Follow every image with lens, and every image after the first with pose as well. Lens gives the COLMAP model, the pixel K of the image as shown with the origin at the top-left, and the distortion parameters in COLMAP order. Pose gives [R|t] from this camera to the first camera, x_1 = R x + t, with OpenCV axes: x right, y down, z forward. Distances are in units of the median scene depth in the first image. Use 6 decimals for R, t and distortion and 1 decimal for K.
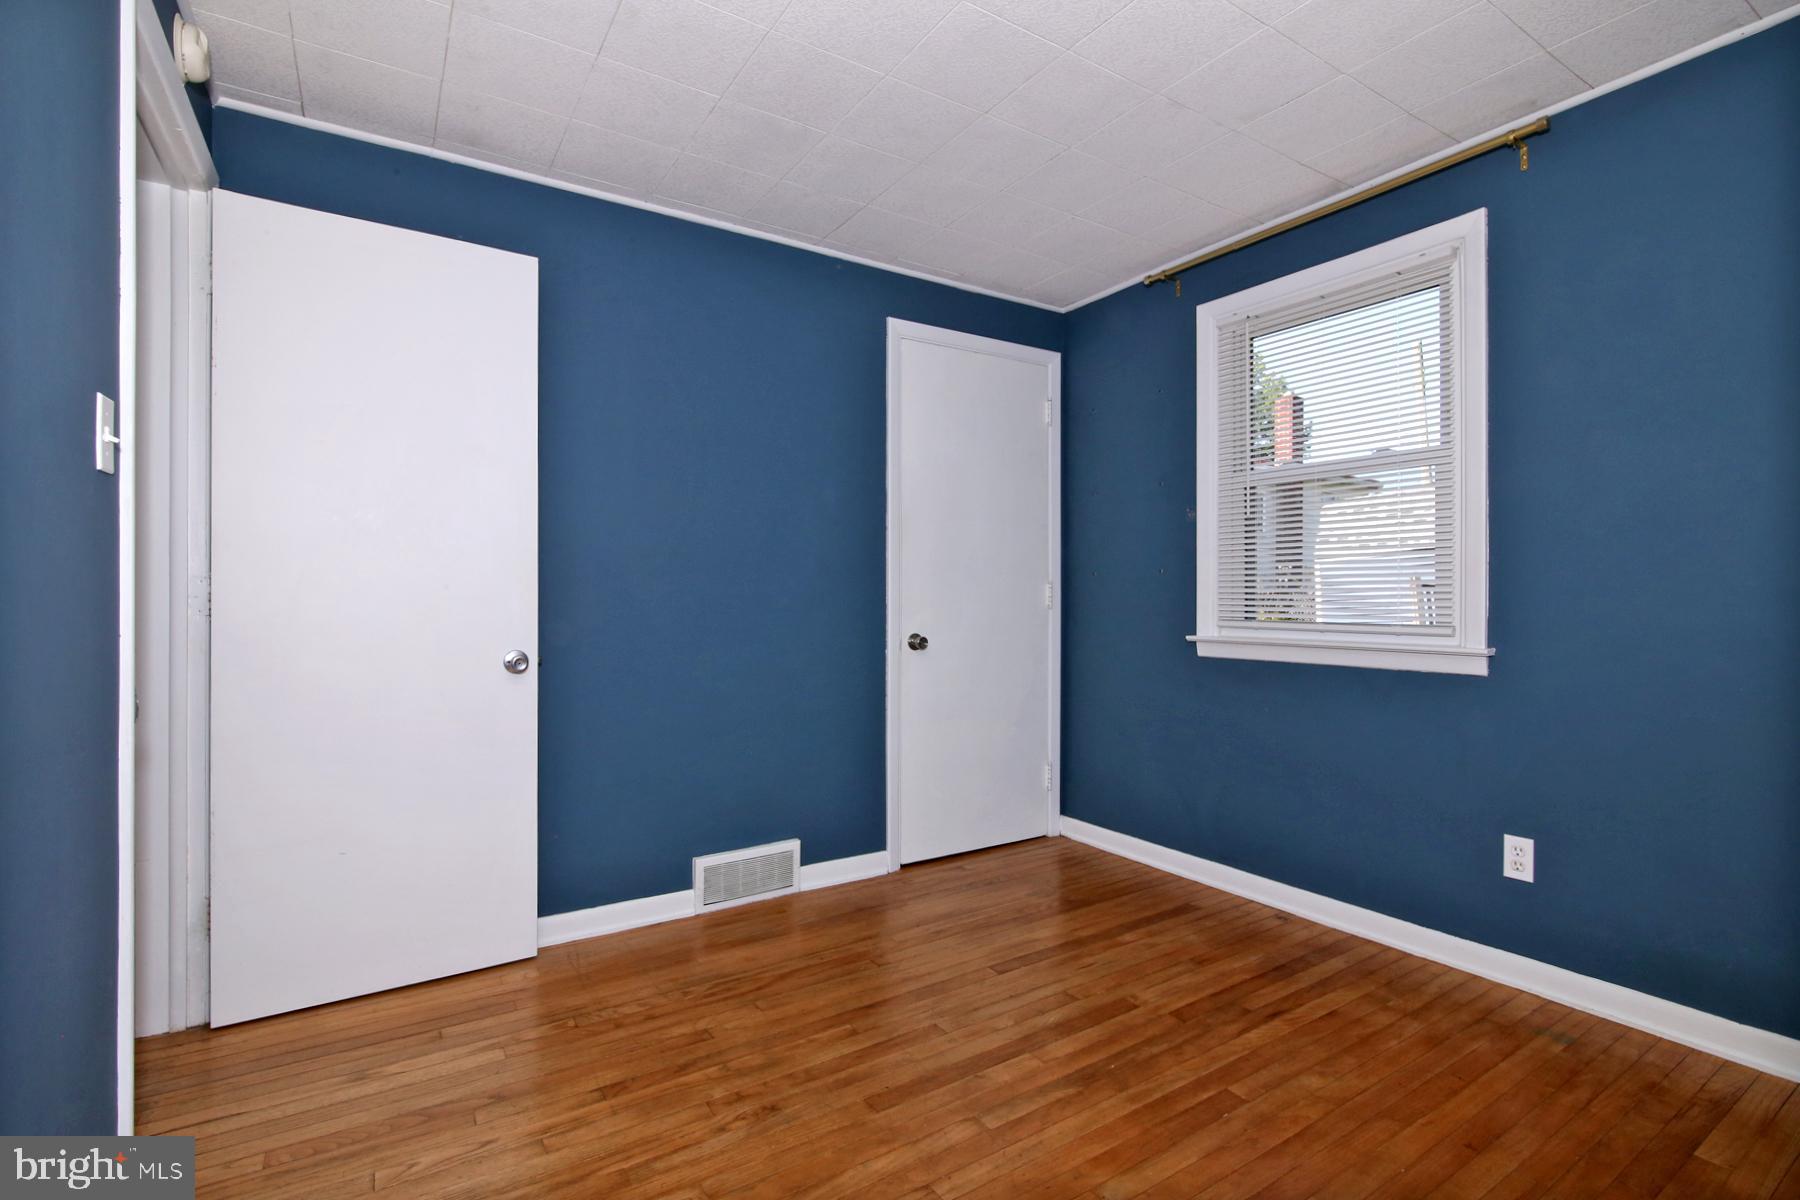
lens RADIAL K [[844.2, 0, 906.7], [0, 844.2, 589.5], [0, 0, 1]] dist [-0.003957, -0.003554]
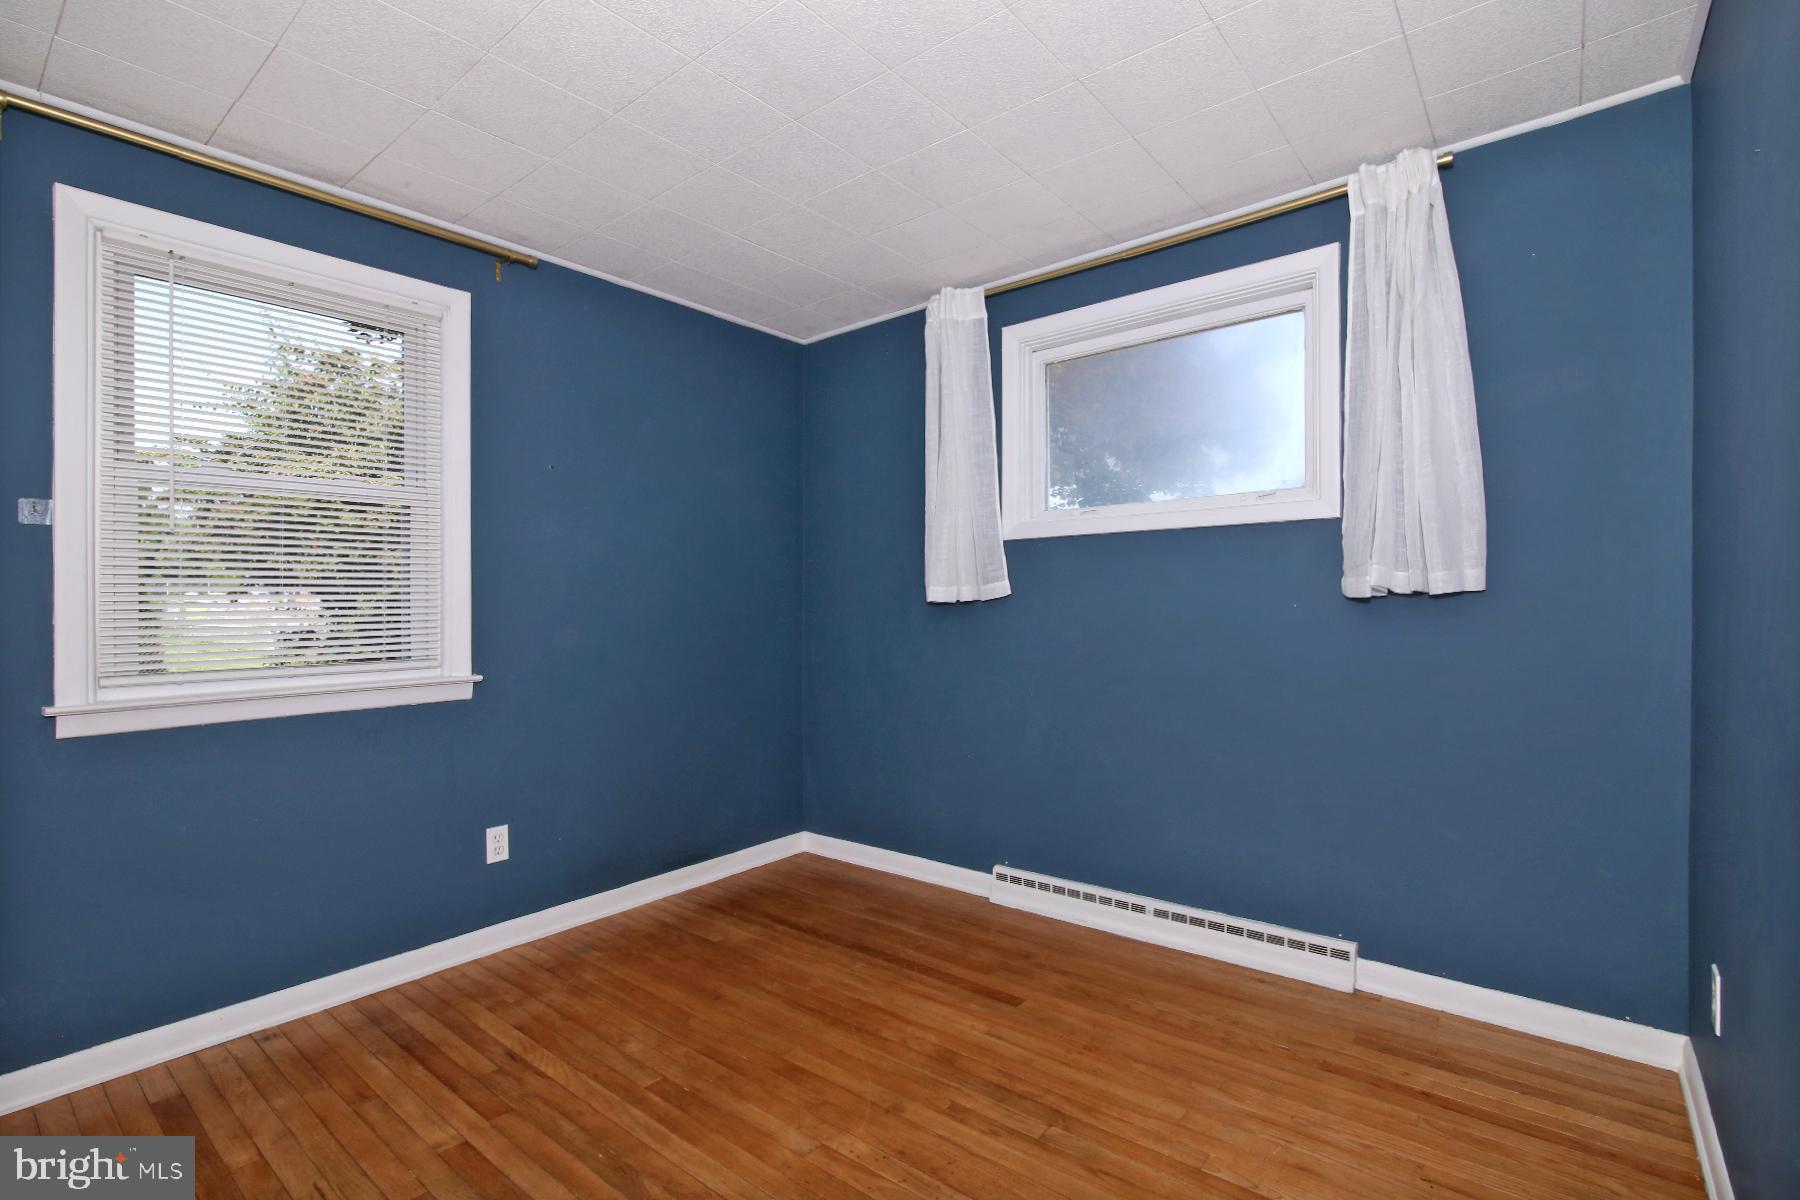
lens RADIAL K [[844.2, 0, 892.7], [0, 844.2, 607.6], [0, 0, 1]] dist [-0.003957, -0.003554]
pose [[-0.298549, -0.000523, 0.954394, -0.579042], [0.008213, 0.999961, 0.003117, -0.020552], [-0.954359, 0.008769, -0.298533, 0.780613]]
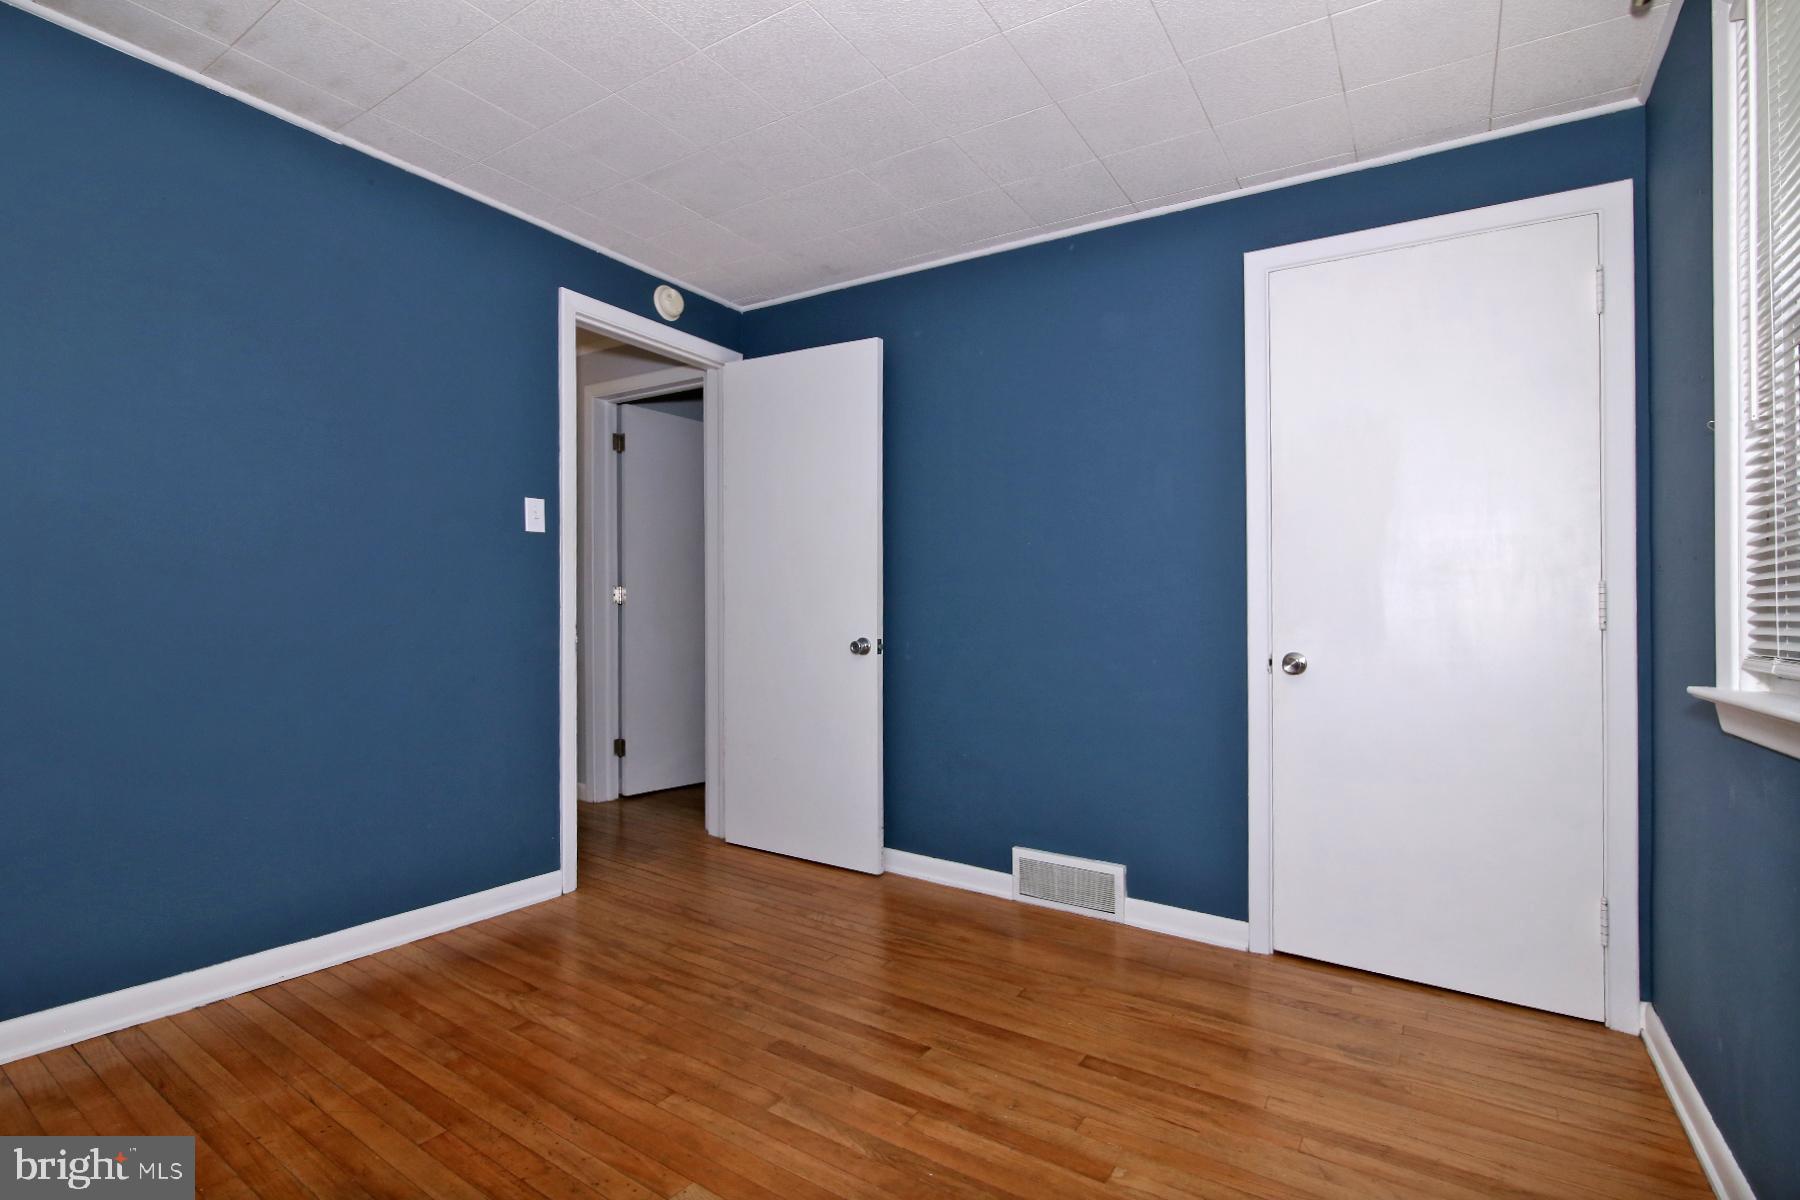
lens RADIAL K [[844.2, 0, 912.0], [0, 844.2, 596.5], [0, 0, 1]] dist [-0.003957, -0.003554]
pose [[0.401828, -0.004092, -0.915706, 0.784914], [-0.010871, 0.999898, -0.009239, 0.016882], [0.915651, 0.013667, 0.401742, 0.523708]]
